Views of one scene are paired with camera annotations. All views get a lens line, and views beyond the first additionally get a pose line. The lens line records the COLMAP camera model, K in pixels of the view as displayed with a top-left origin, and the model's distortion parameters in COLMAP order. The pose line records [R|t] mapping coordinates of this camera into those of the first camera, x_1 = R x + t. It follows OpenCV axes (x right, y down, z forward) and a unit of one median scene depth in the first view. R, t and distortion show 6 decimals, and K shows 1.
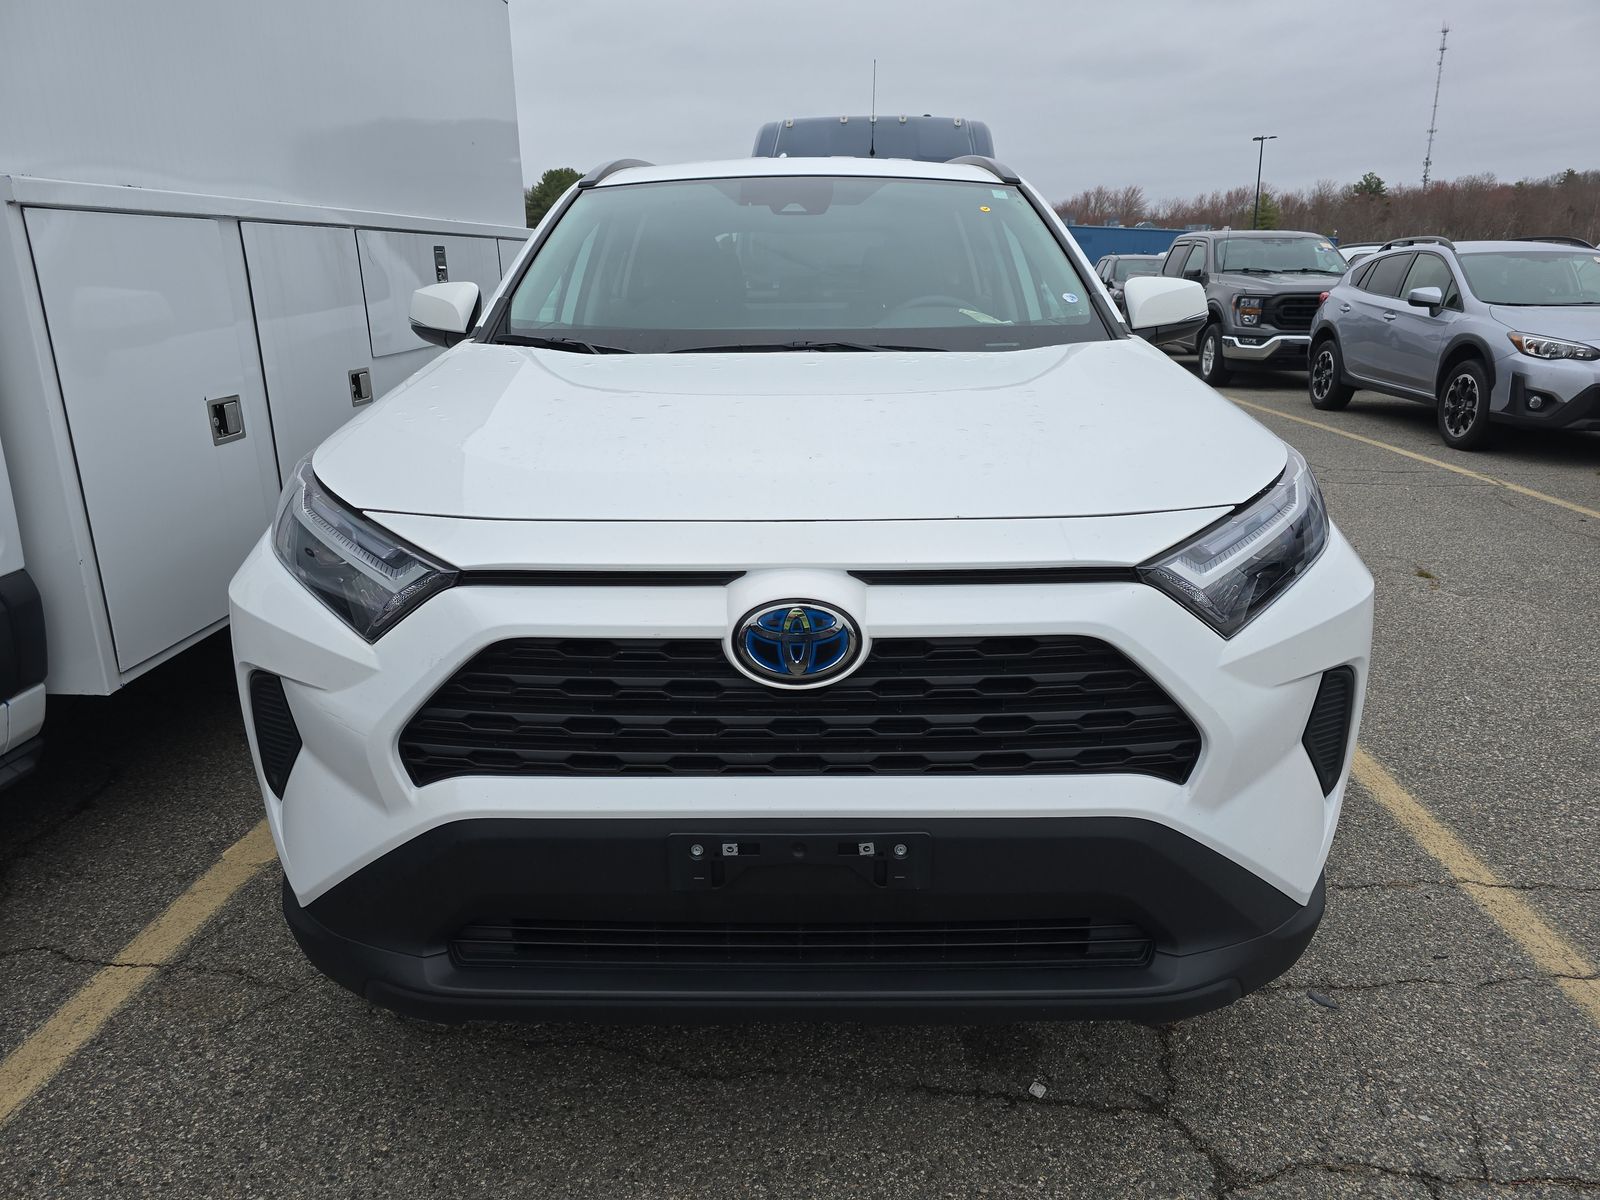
lens RADIAL K [[1071.9, 0, 793.6], [0, 1071.9, 600.3], [0, 0, 1]] dist [0.069181, -0.060281]
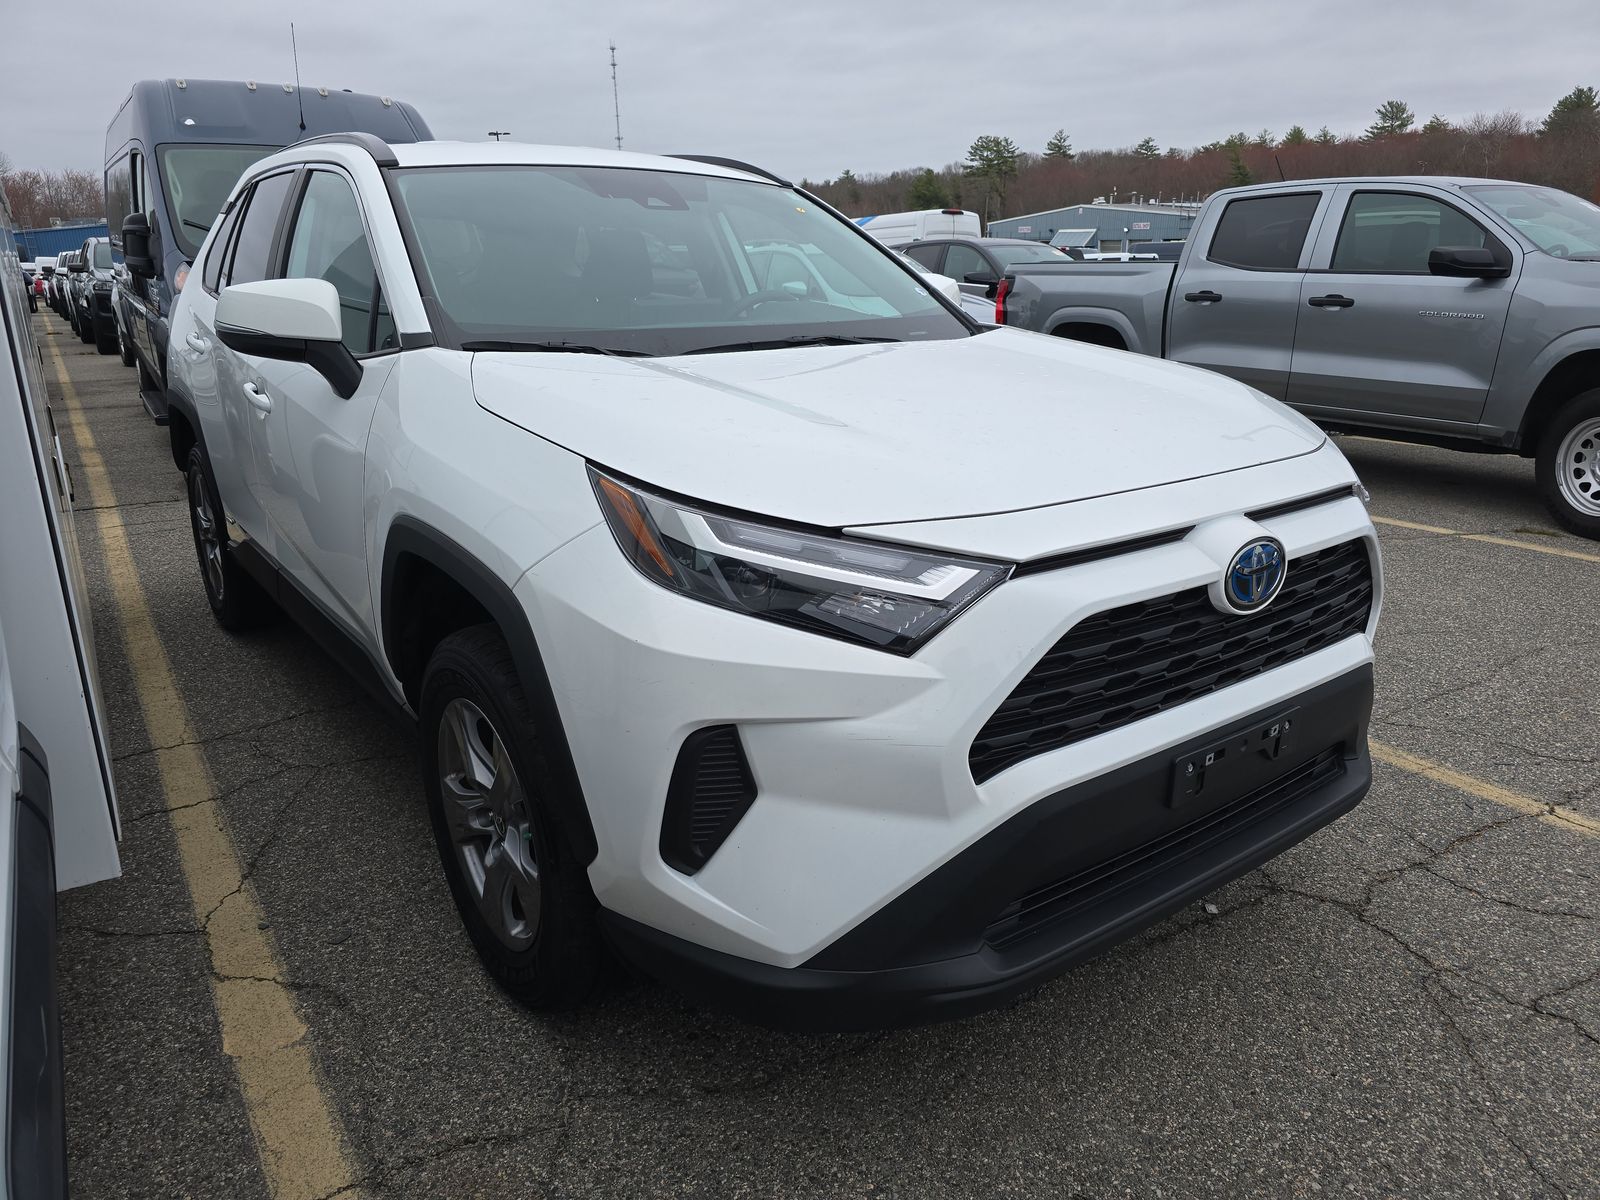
lens RADIAL K [[1071.9, 0, 793.6], [0, 1071.9, 600.3], [0, 0, 1]] dist [0.069181, -0.060281]
pose [[0.797696, -0.174696, 0.577202, -0.935279], [0.169792, 0.983464, 0.063002, -0.081121], [-0.578664, 0.047748, 0.814167, 0.245234]]
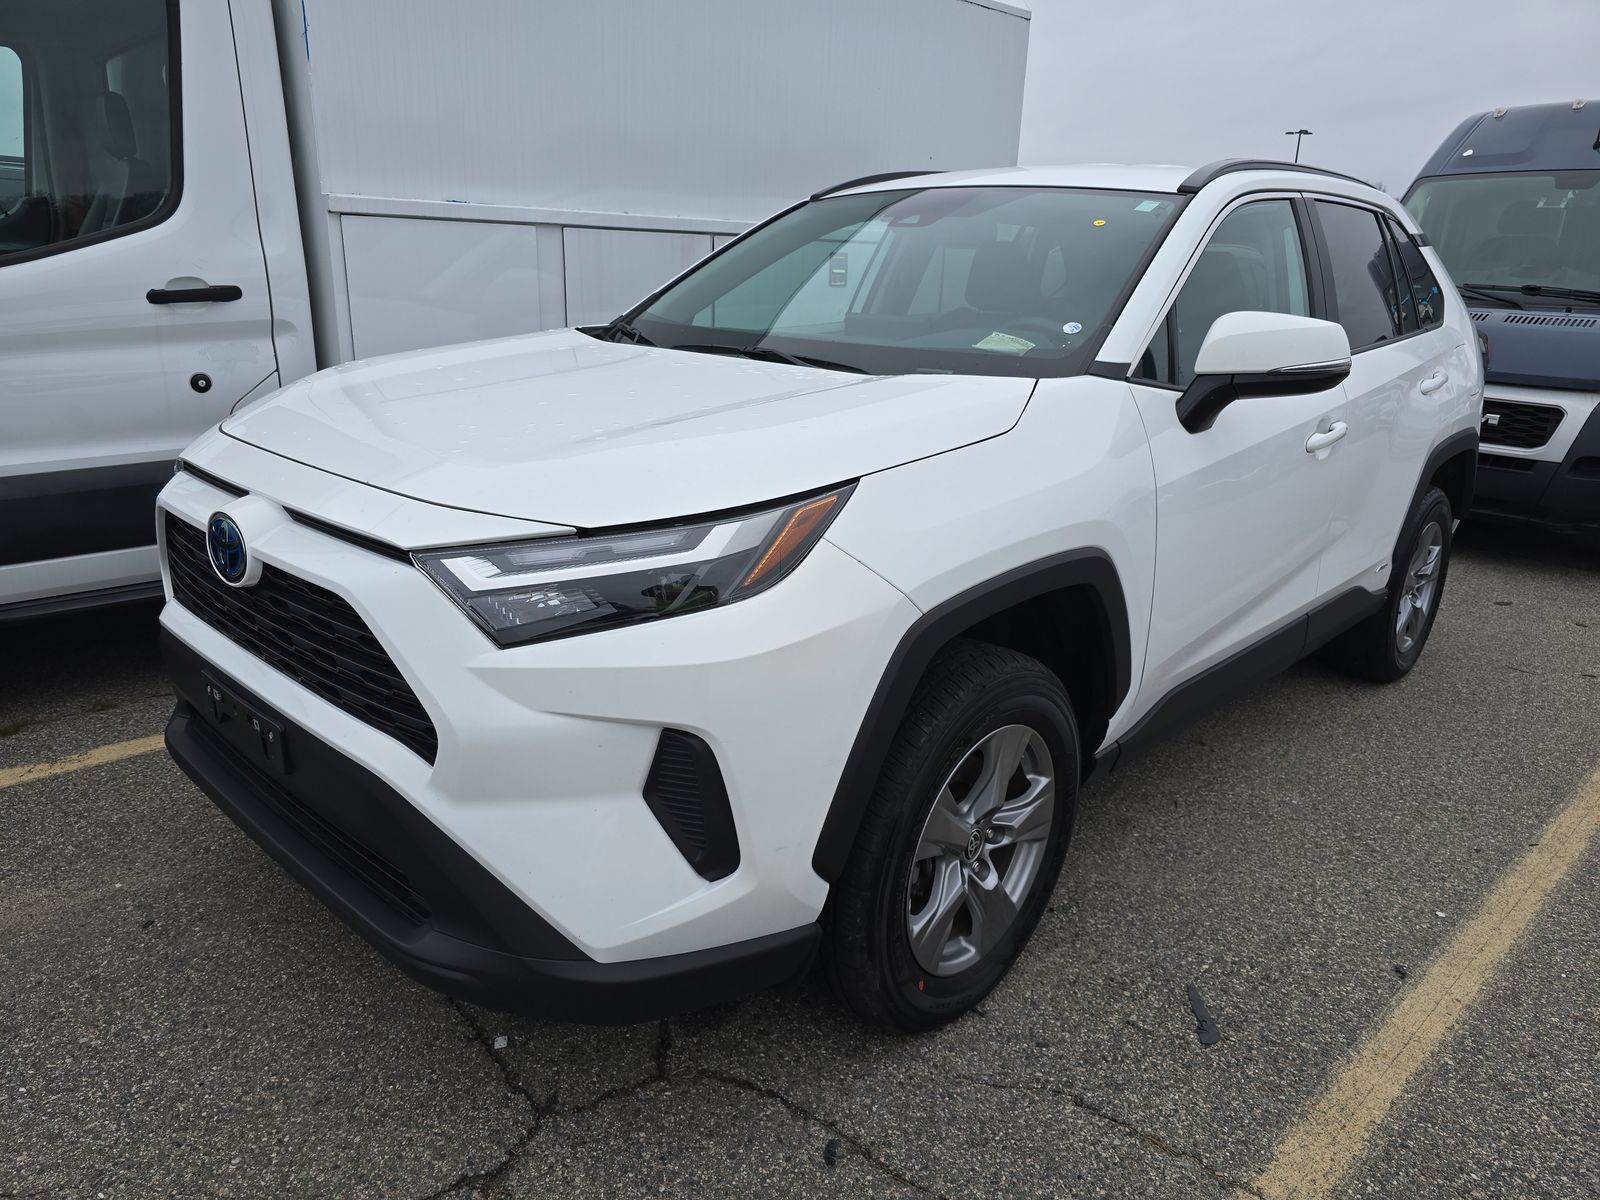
lens RADIAL K [[1071.9, 0, 793.6], [0, 1071.9, 600.3], [0, 0, 1]] dist [0.069181, -0.060281]
pose [[0.729241, 0.236483, -0.642094, 1.124701], [-0.239945, 0.967172, 0.083697, -0.143725], [0.640808, 0.093032, 0.762044, 0.361789]]
